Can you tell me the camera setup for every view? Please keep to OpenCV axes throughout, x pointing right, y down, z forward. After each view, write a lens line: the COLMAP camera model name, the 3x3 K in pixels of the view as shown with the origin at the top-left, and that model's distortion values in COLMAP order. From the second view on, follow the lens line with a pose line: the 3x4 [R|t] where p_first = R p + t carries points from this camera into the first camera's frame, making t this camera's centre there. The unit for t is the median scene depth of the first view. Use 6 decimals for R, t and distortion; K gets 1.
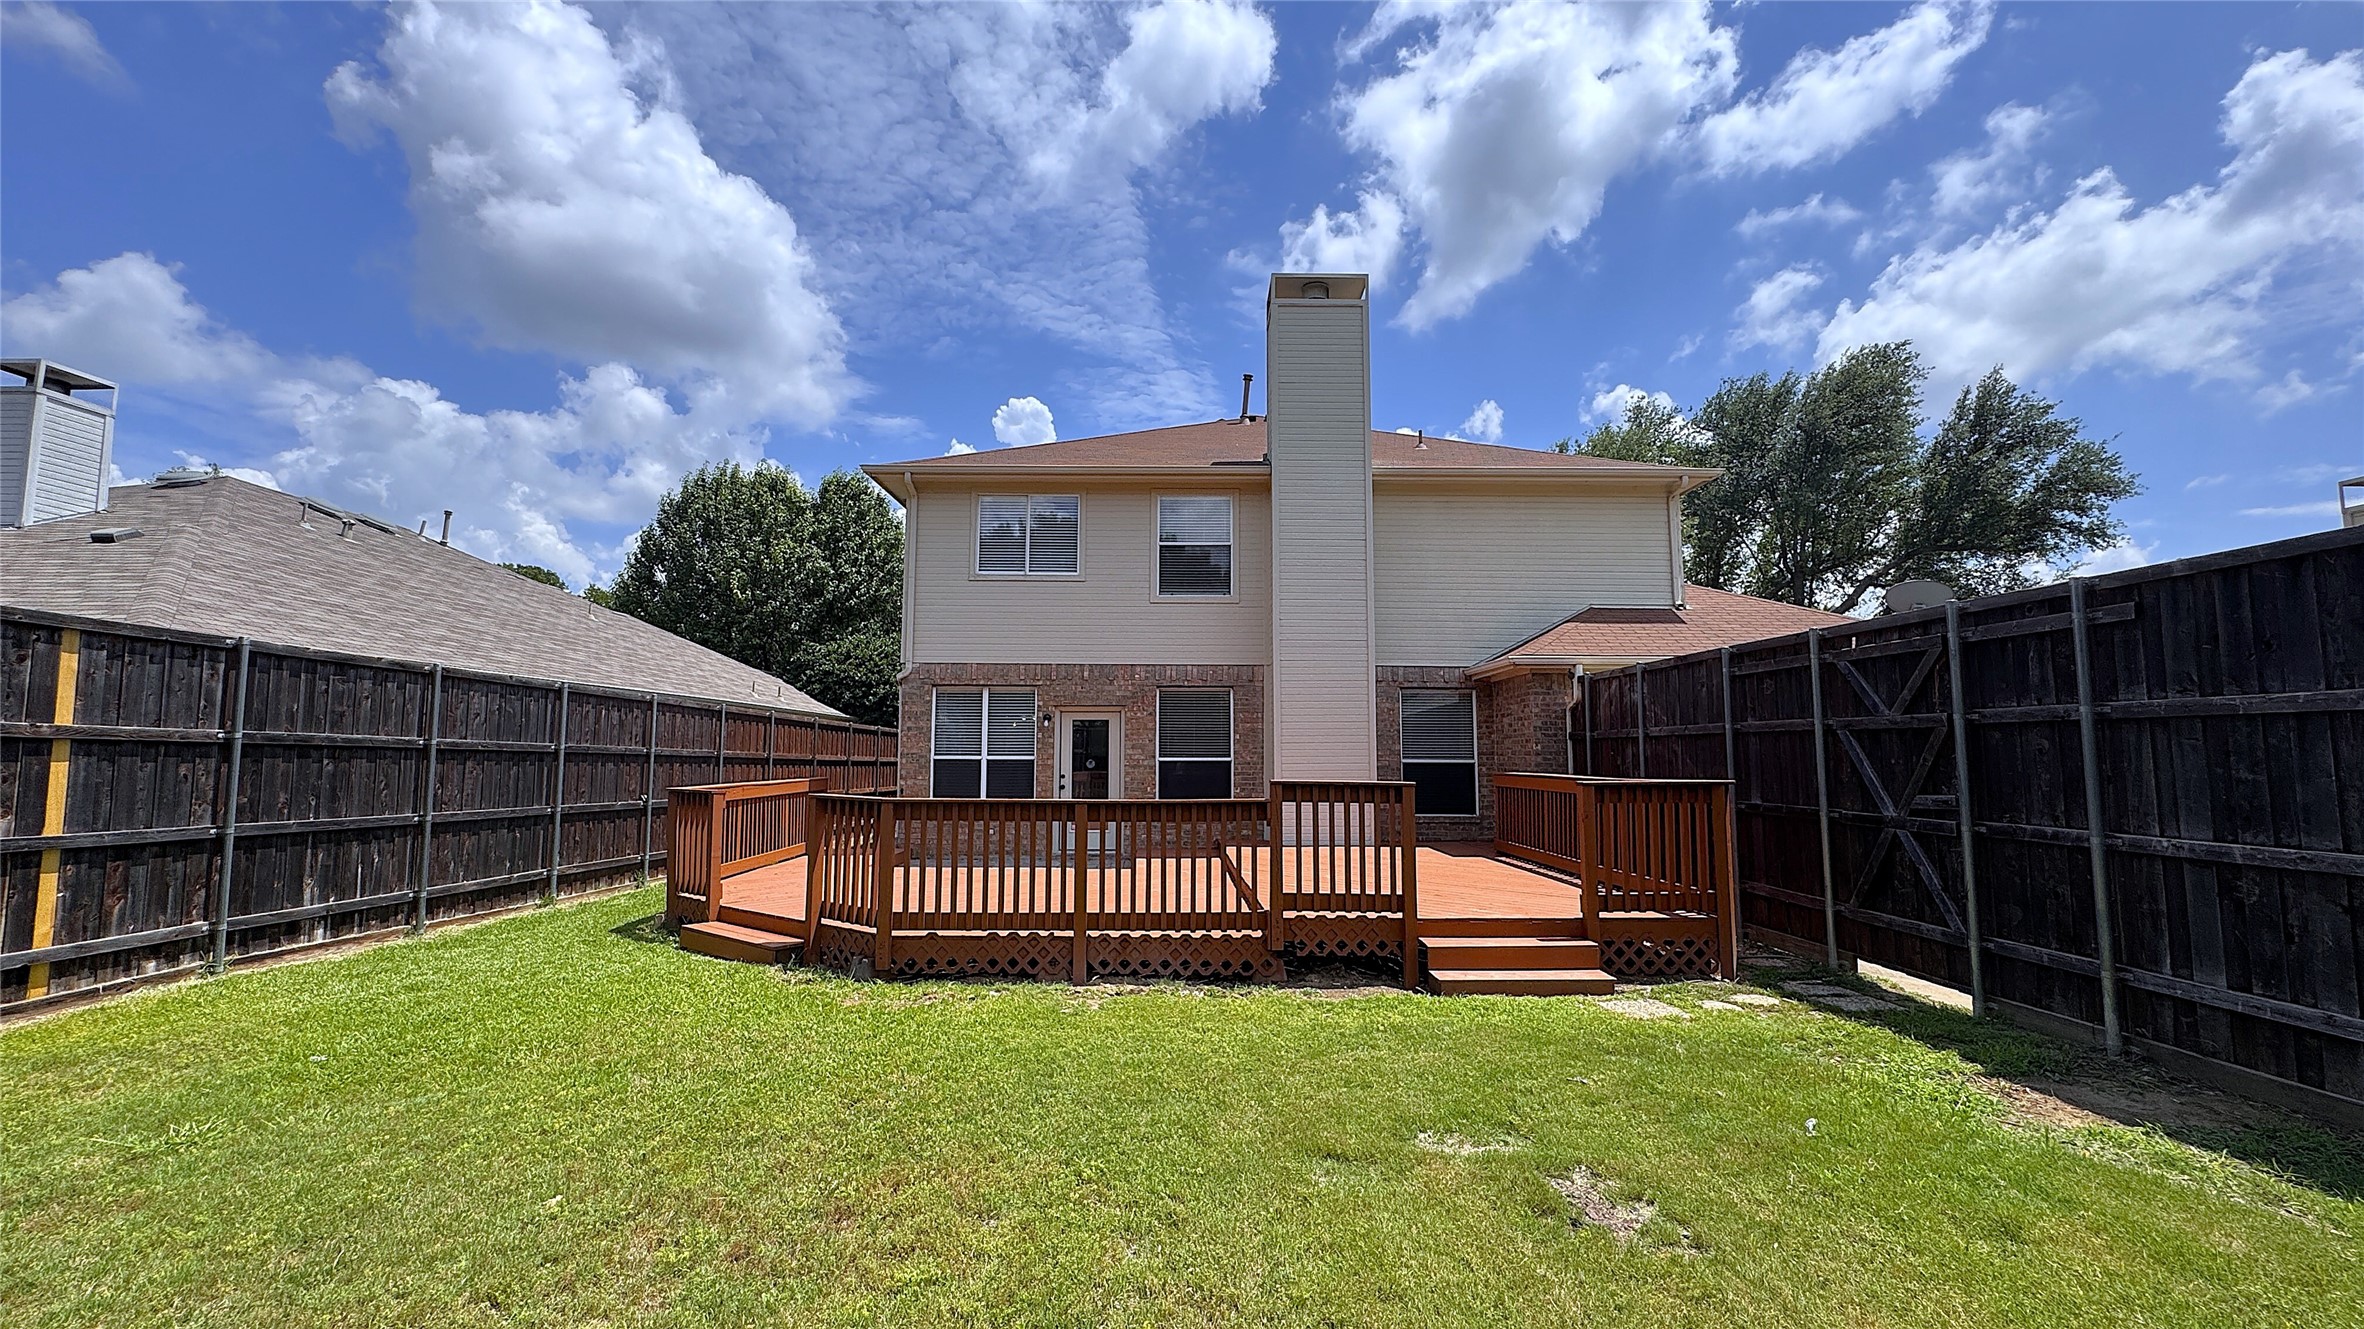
lens RADIAL K [[942.6, 0, 1185.1], [0, 942.6, 652.6], [0, 0, 1]] dist [-0.007972, 0.001300]
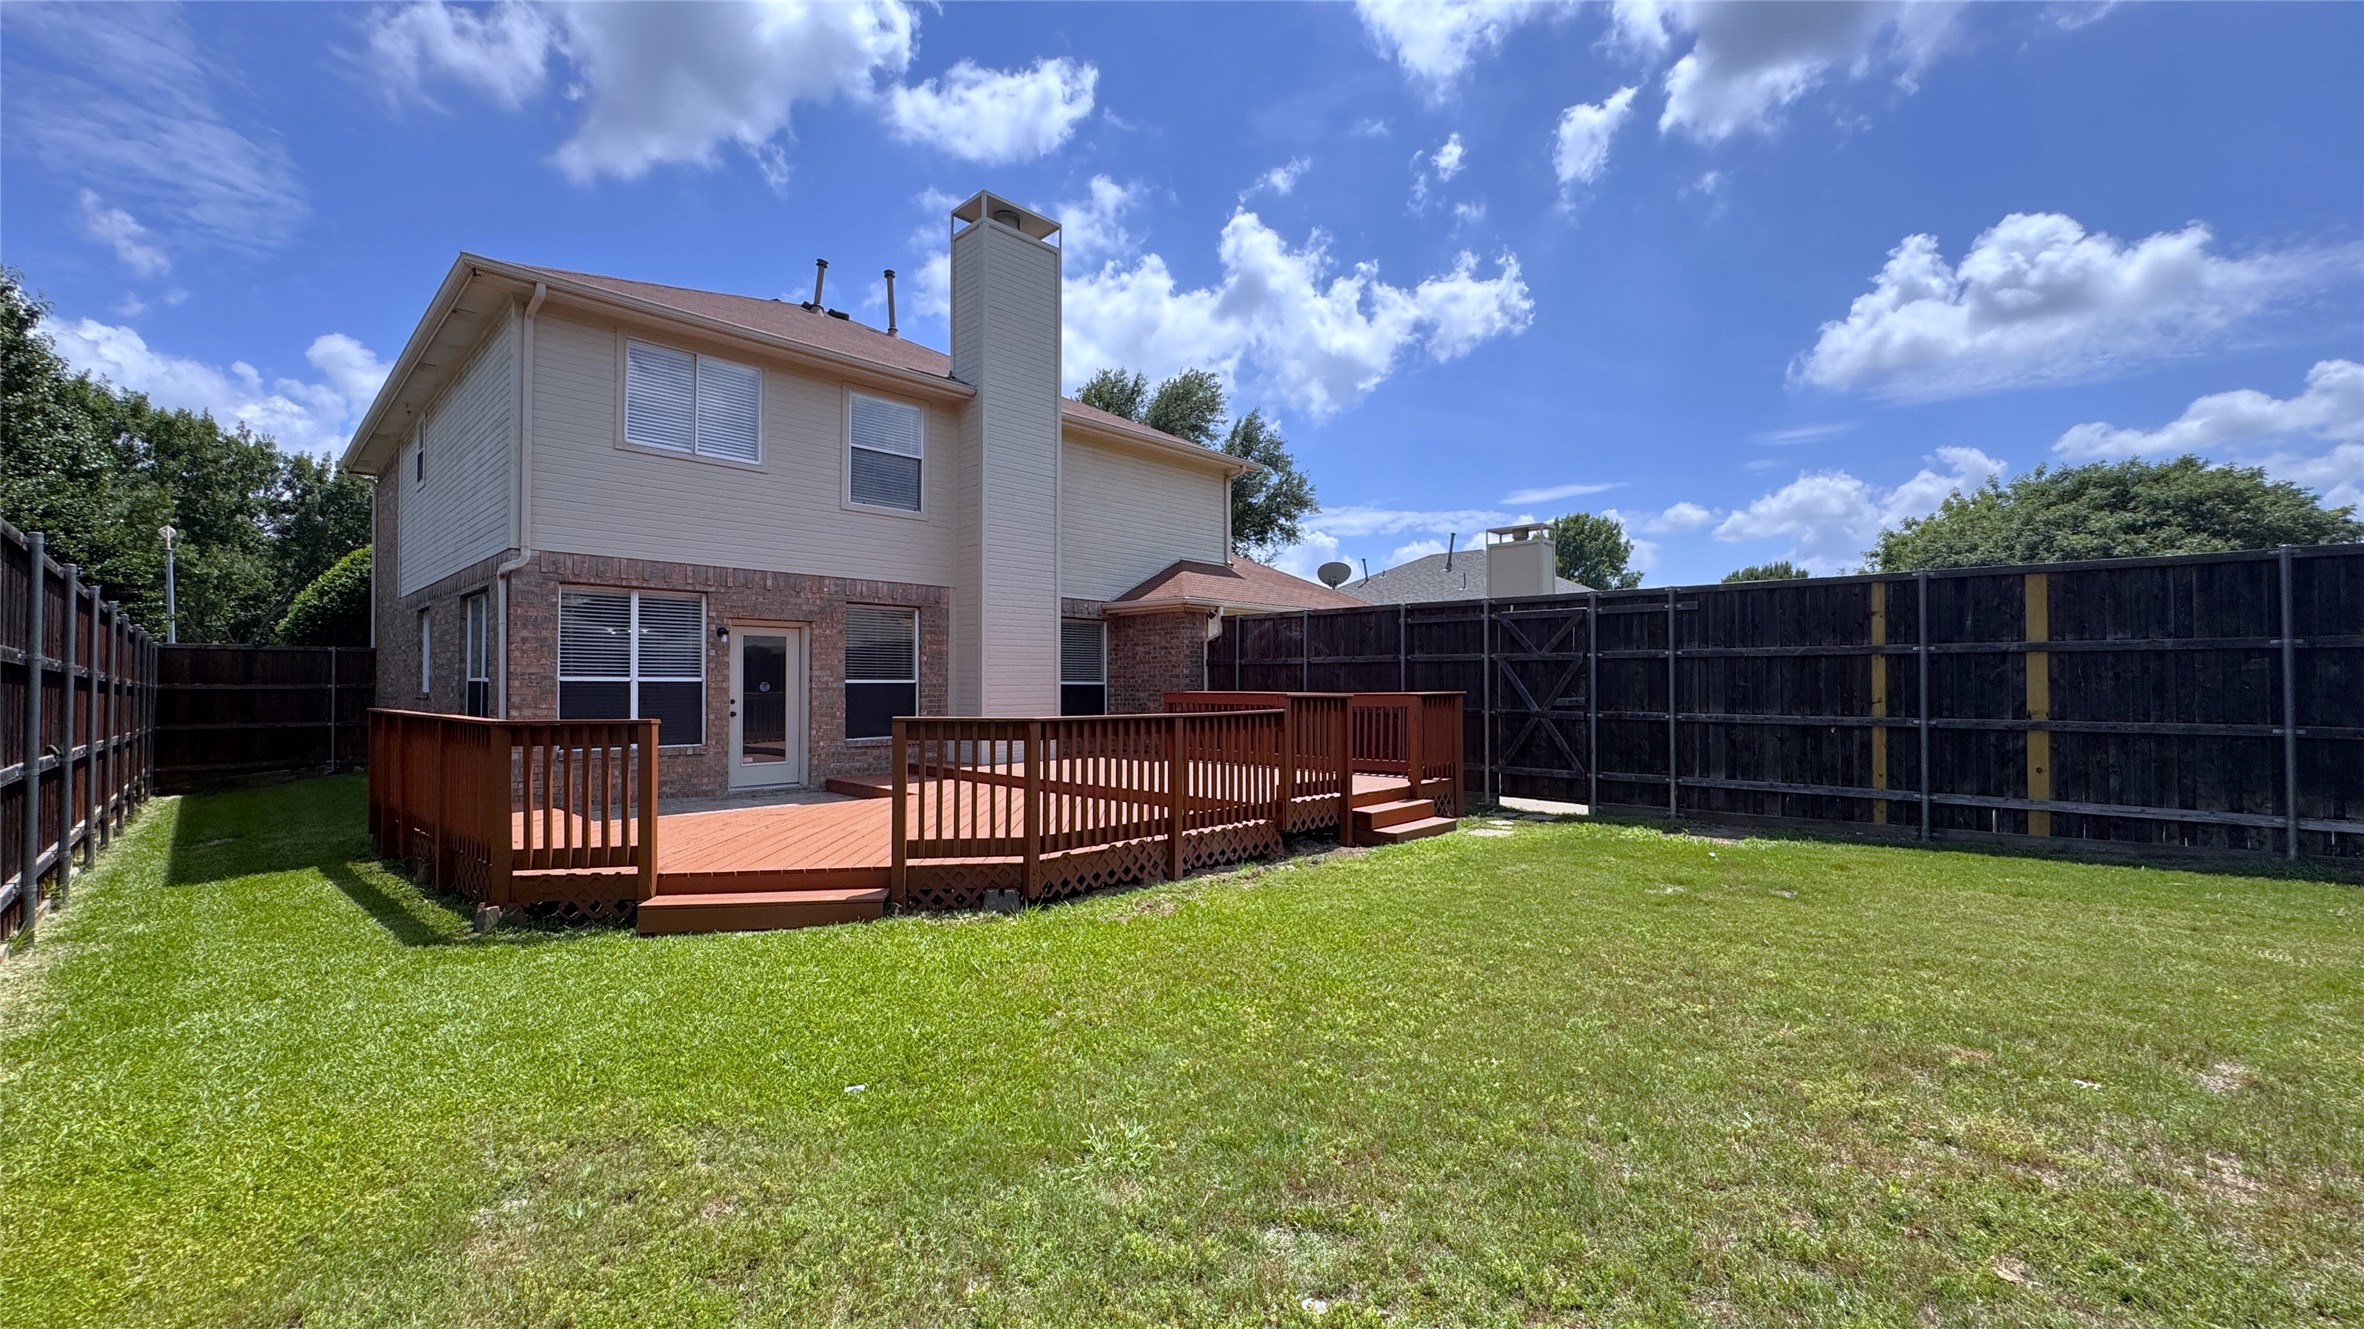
lens RADIAL K [[942.6, 0, 1174.2], [0, 942.6, 652.2], [0, 0, 1]] dist [-0.007972, 0.001300]
pose [[0.698685, 0.022204, 0.715085, -0.787026], [-0.075545, 0.996220, 0.042880, 0.035059], [-0.711430, -0.083981, 0.697721, 0.225206]]
